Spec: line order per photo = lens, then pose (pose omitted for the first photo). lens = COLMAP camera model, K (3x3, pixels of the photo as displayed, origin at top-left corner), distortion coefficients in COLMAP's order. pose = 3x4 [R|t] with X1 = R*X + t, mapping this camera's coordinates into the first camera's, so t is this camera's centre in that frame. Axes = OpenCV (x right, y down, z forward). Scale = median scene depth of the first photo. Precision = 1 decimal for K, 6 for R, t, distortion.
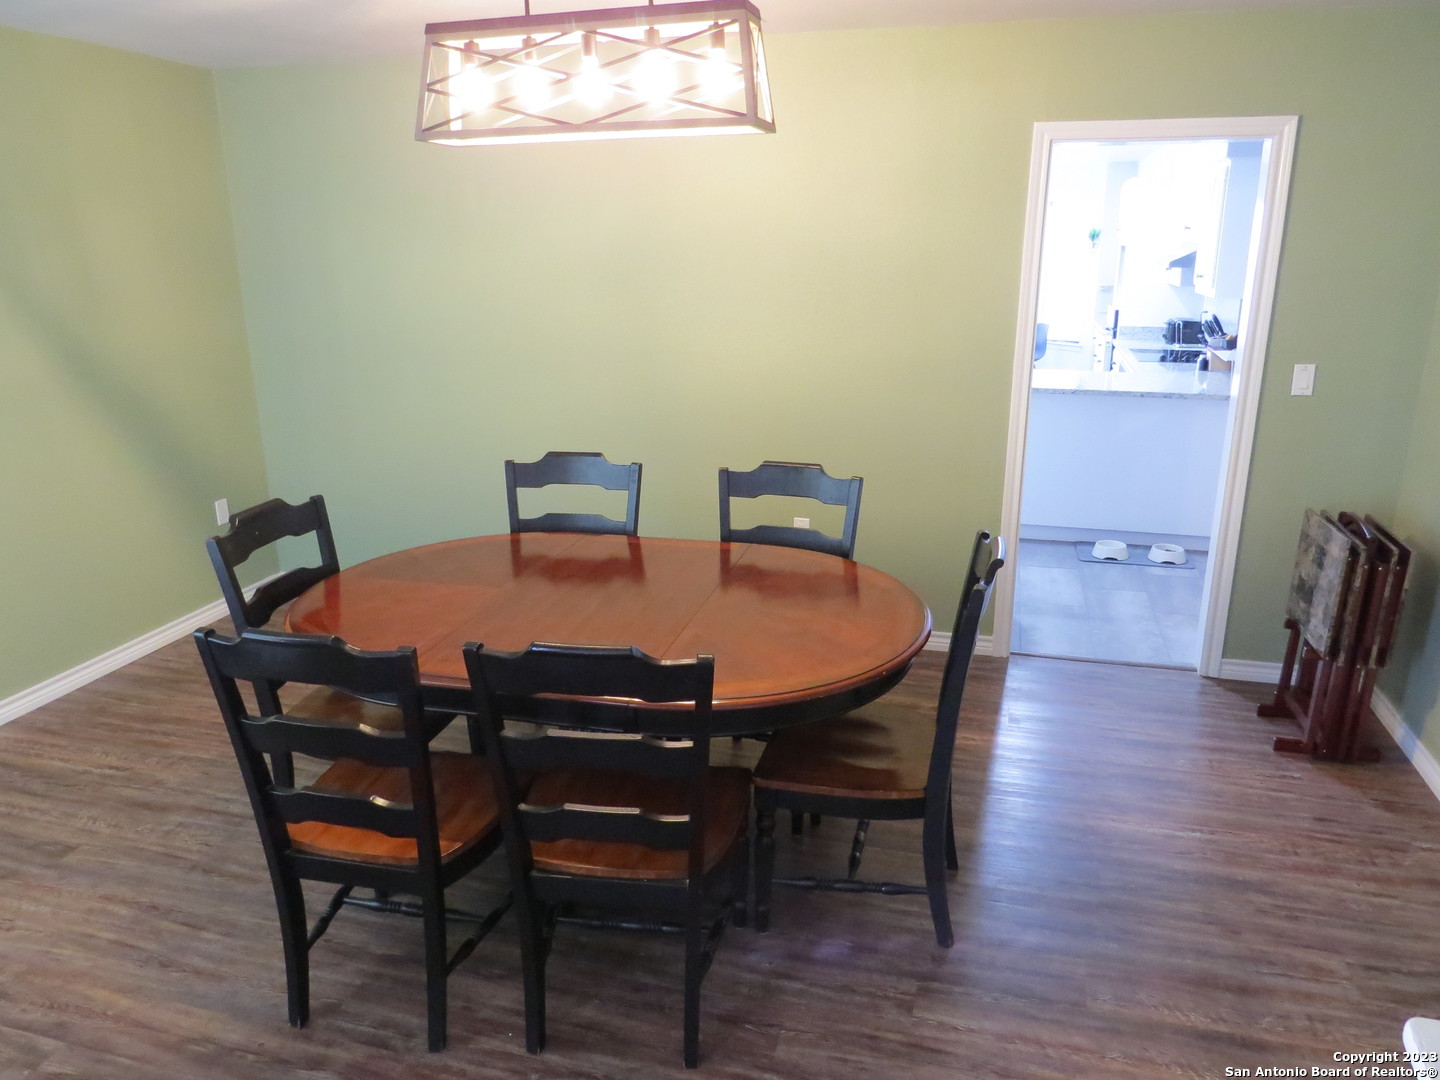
lens RADIAL K [[1024.9, 0, 725.5], [0, 1024.9, 538.1], [0, 0, 1]] dist [-0.024654, 0.006754]
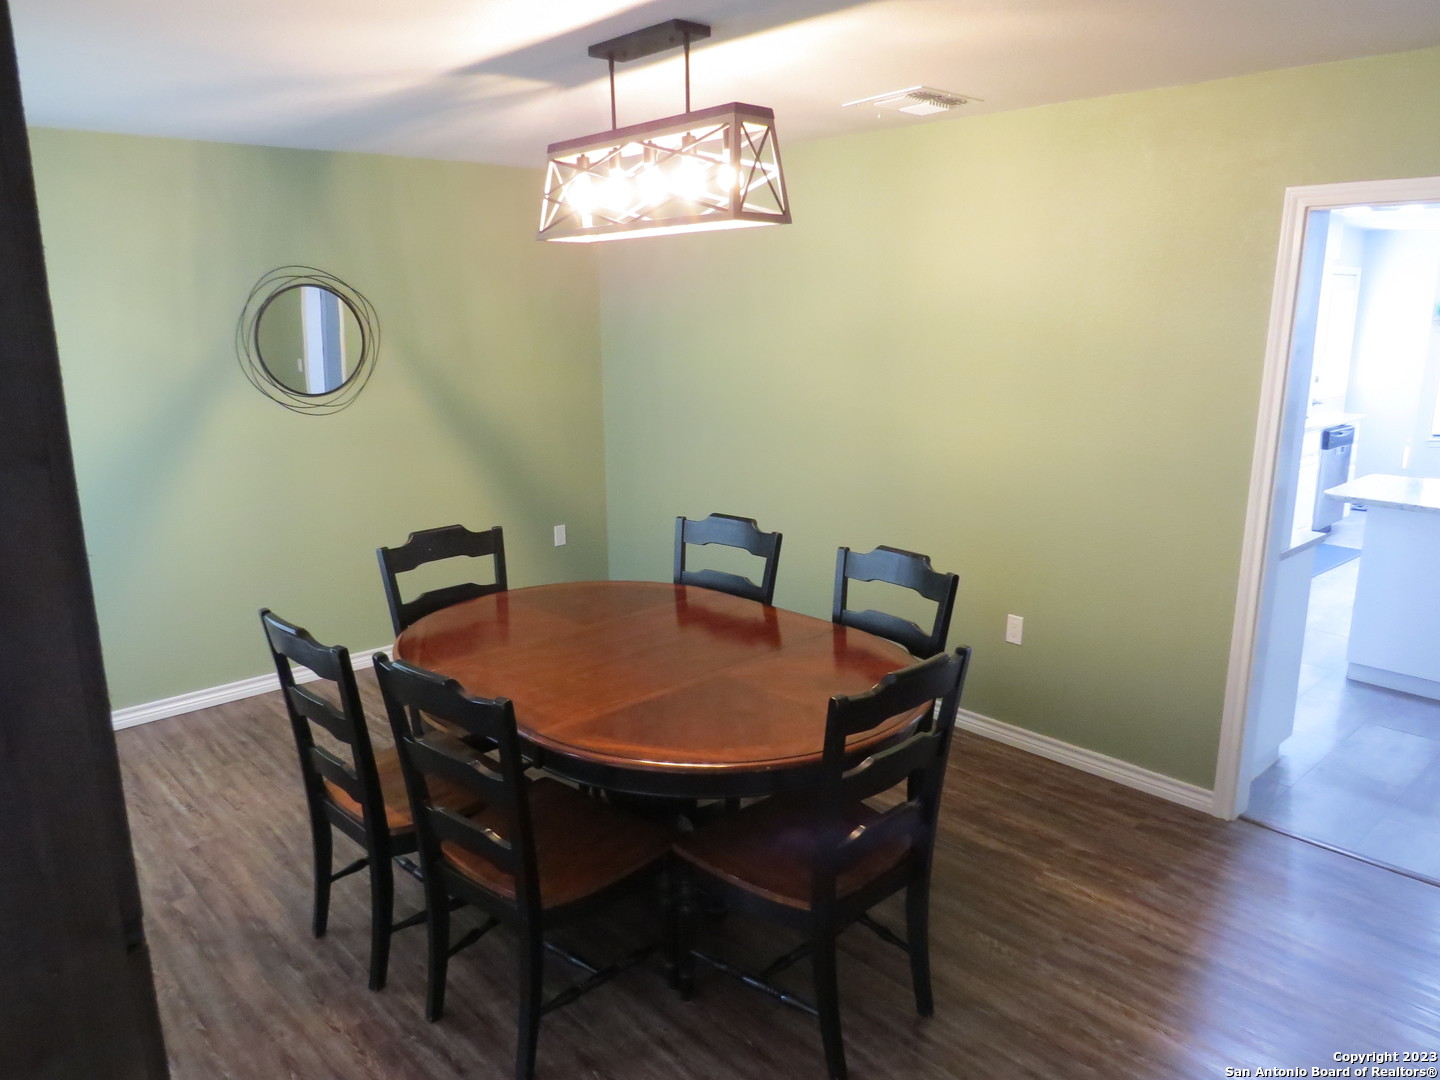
lens RADIAL K [[1024.9, 0, 720.2], [0, 1024.9, 541.6], [0, 0, 1]] dist [-0.024654, 0.006754]
pose [[0.851747, 0.123606, -0.509165, 0.444167], [-0.152062, 0.988265, -0.014461, -0.046137], [0.501402, 0.089742, 0.860548, 0.090195]]
